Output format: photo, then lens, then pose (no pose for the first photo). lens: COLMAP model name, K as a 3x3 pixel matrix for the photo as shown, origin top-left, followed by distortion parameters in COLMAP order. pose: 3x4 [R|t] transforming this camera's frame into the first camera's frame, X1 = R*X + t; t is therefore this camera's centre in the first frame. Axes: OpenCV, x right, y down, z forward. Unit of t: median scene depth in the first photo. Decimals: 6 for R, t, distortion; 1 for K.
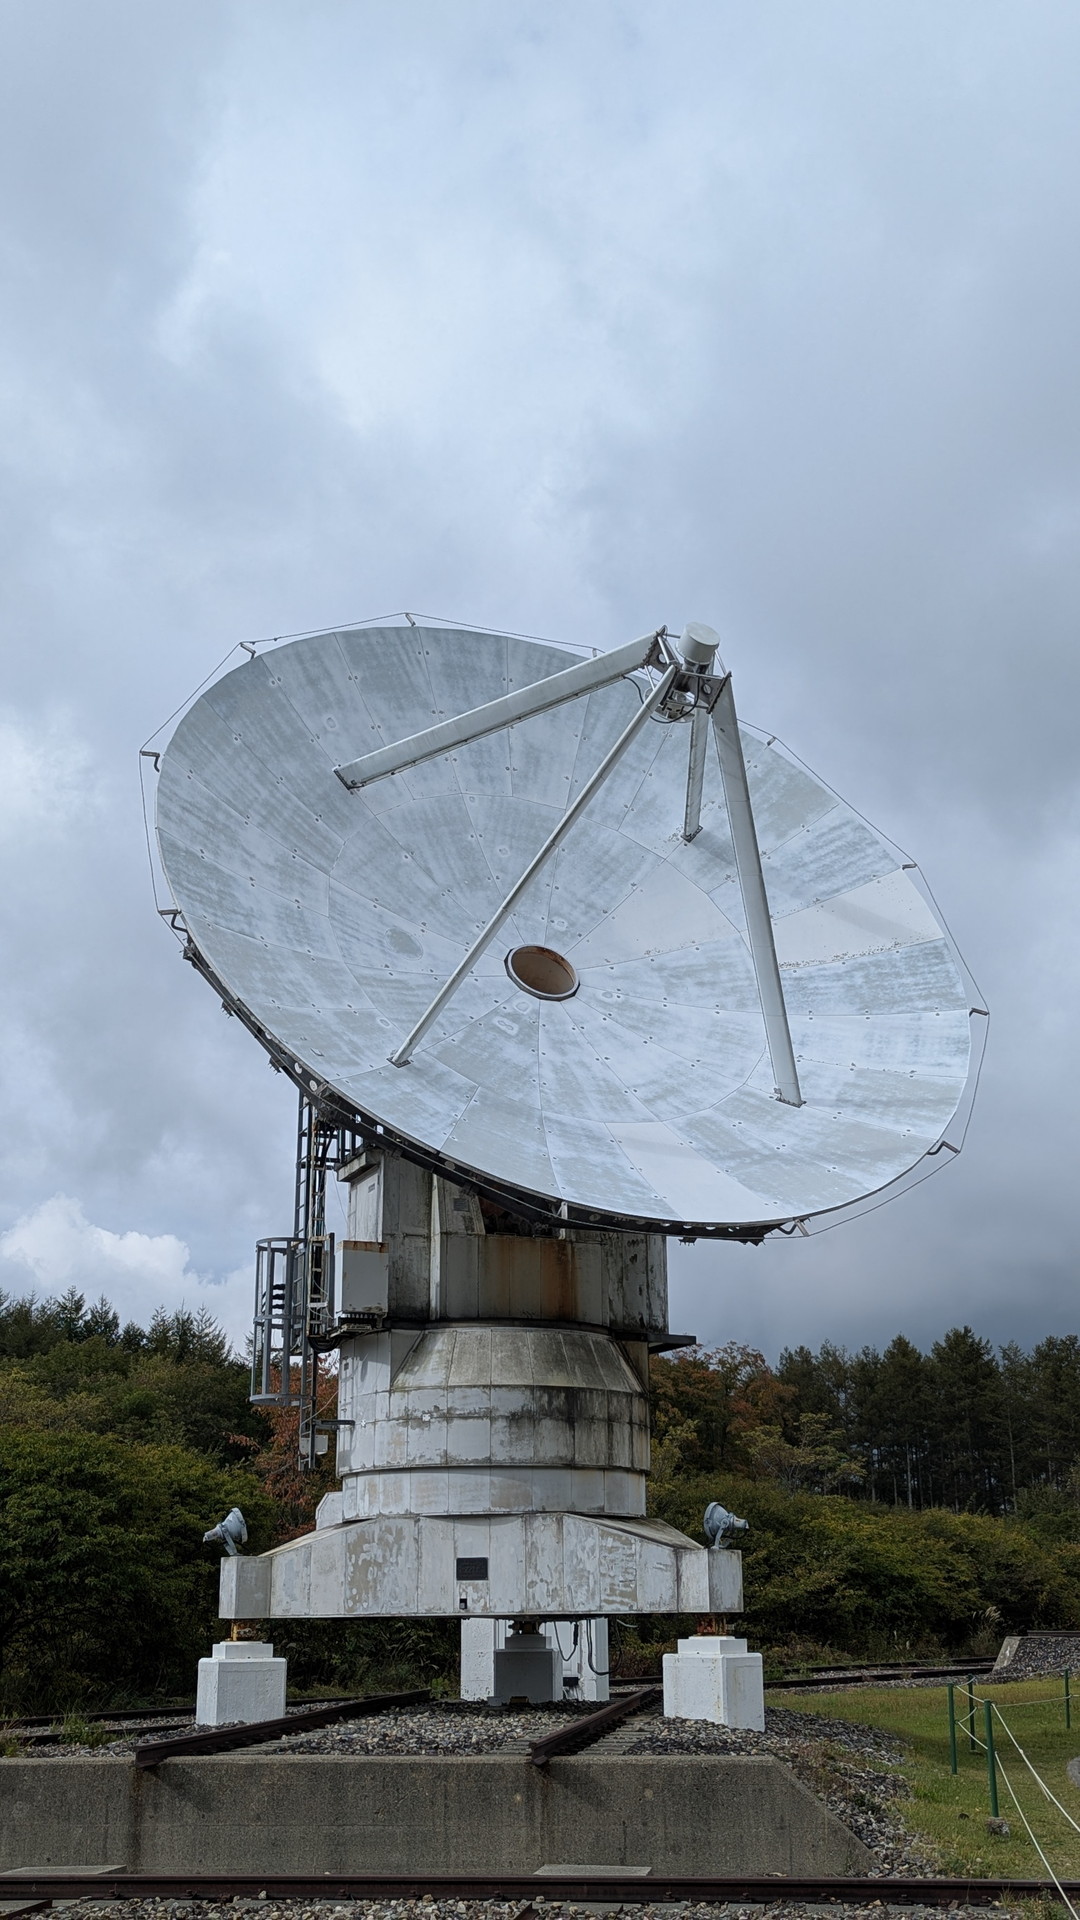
lens RADIAL K [[1945.3, 0, 540.0], [0, 1945.3, 960.0], [0, 0, 1]] dist [0.020727, 0.008193]
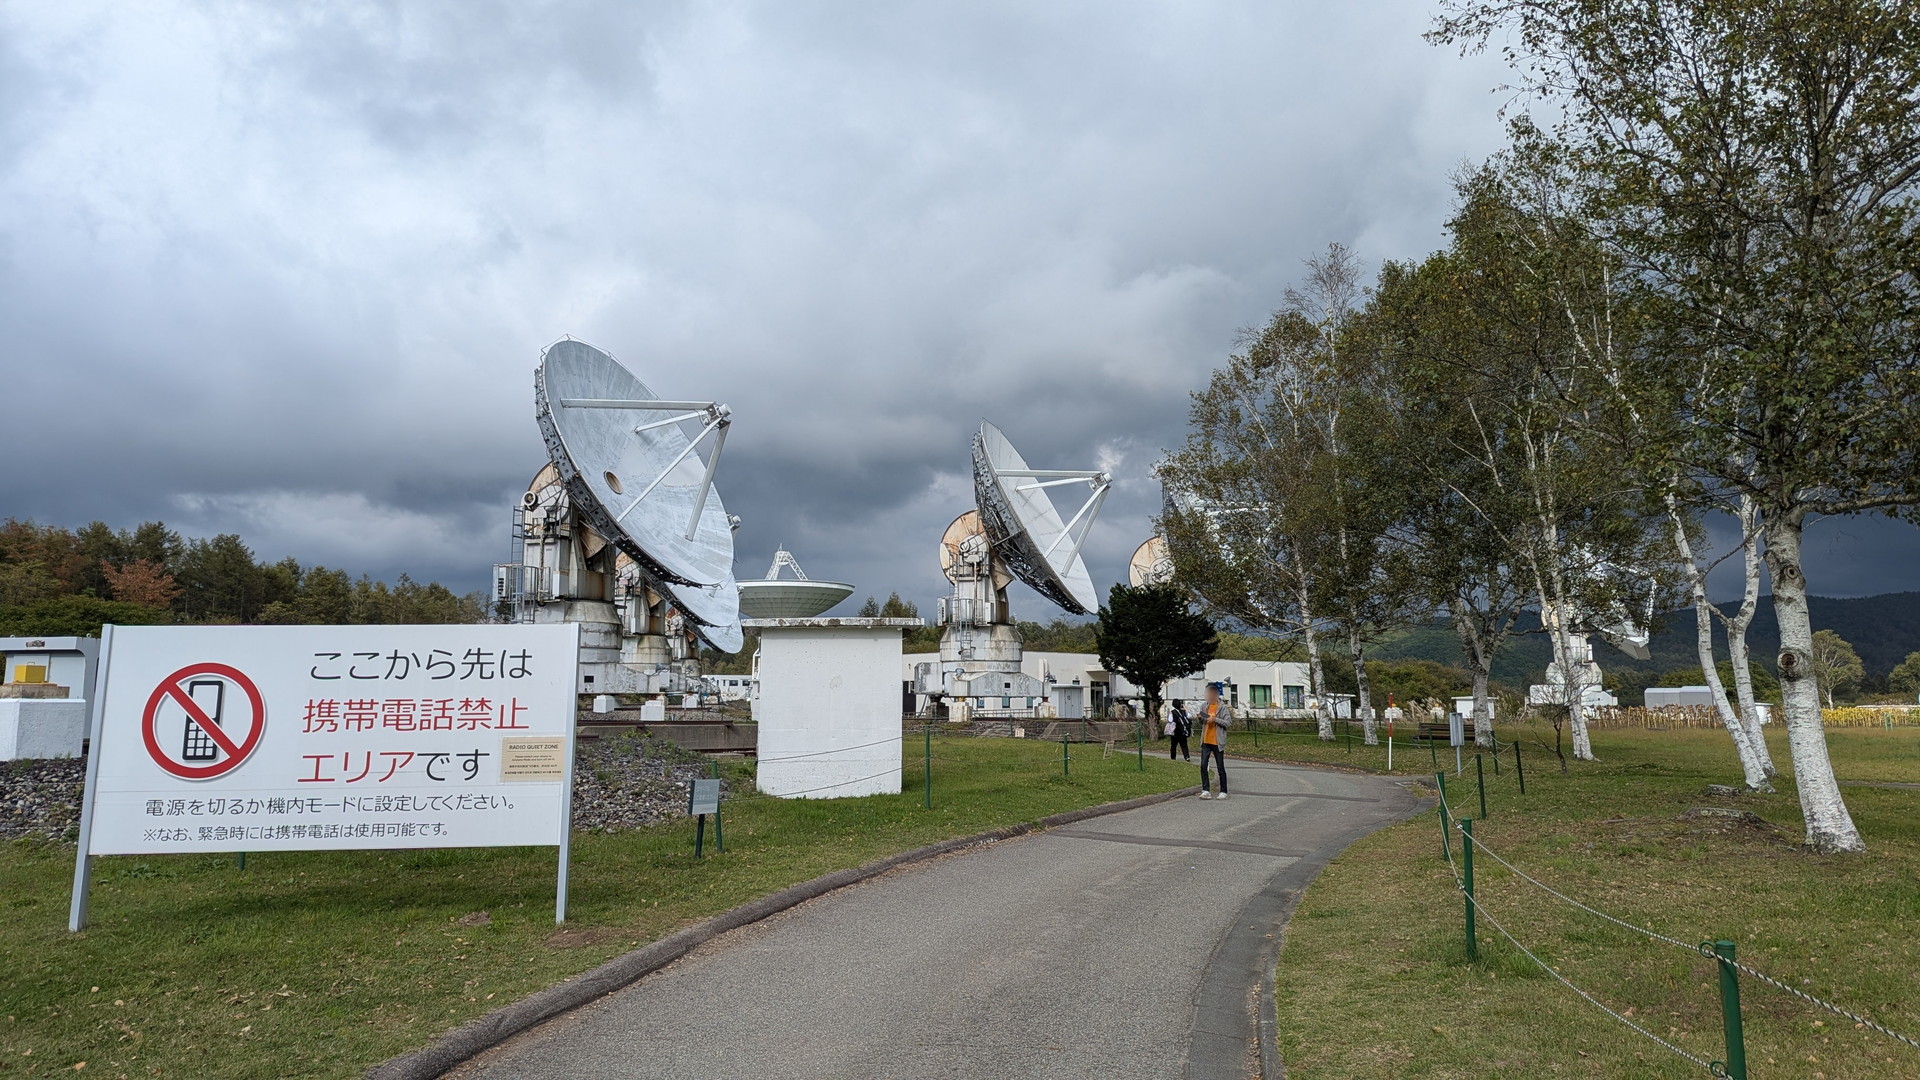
lens RADIAL K [[1221.0, 0, 935.8], [0, 1221.0, 530.6], [0, 0, 1]] dist [0.064647, -0.000450]
pose [[0.682256, 0.110963, 0.722644, -1.061682], [-0.235859, 0.968974, 0.073889, -0.186520], [-0.692025, -0.220853, 0.687260, -0.655248]]
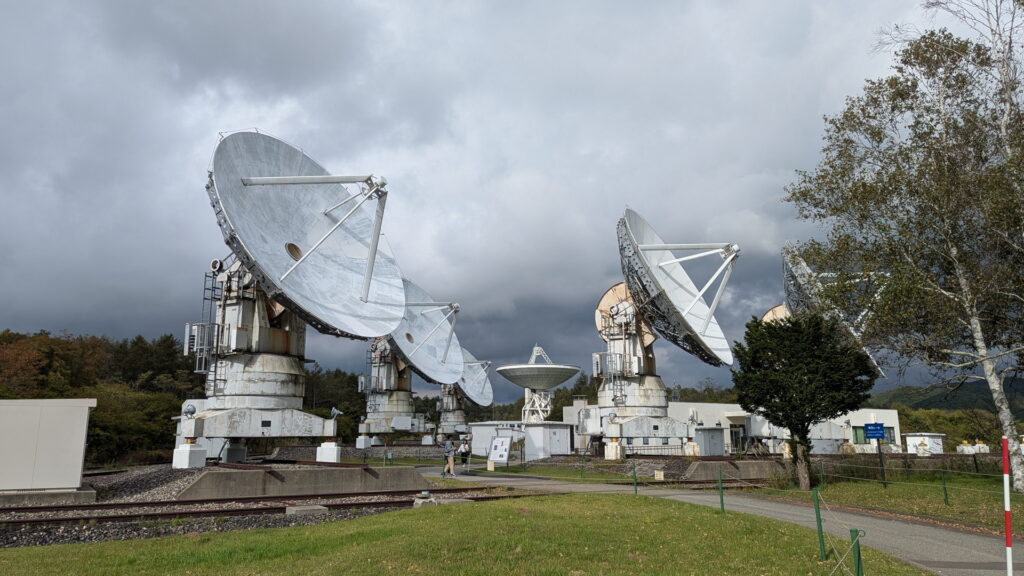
lens RADIAL K [[714.1, 0, 513.2], [0, 714.1, 281.5], [0, 0, 1]] dist [0.032776, -0.001591]
pose [[0.792359, 0.137425, 0.594375, -0.466471], [-0.196710, 0.979812, 0.035691, -0.068244], [-0.577471, -0.145200, 0.803396, -0.244310]]
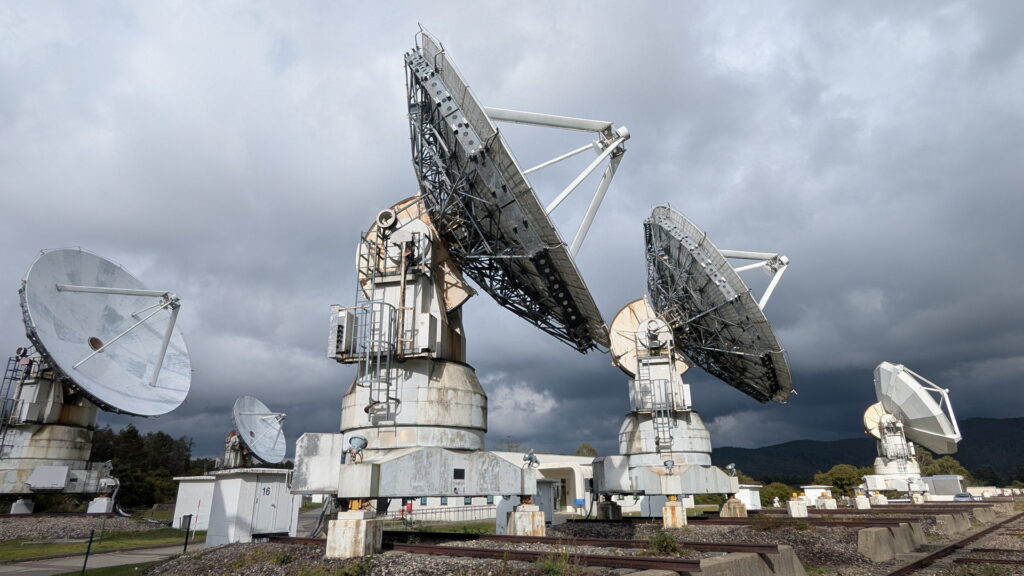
lens RADIAL K [[574.3, 0, 512.0], [0, 574.3, 288.0], [0, 0, 1]] dist [0.001186, -0.001099]
pose [[0.590696, 0.272244, 0.759580, 0.362741], [-0.243573, 0.957610, -0.153804, 0.153484], [-0.769253, -0.094162, 0.631968, 0.454551]]
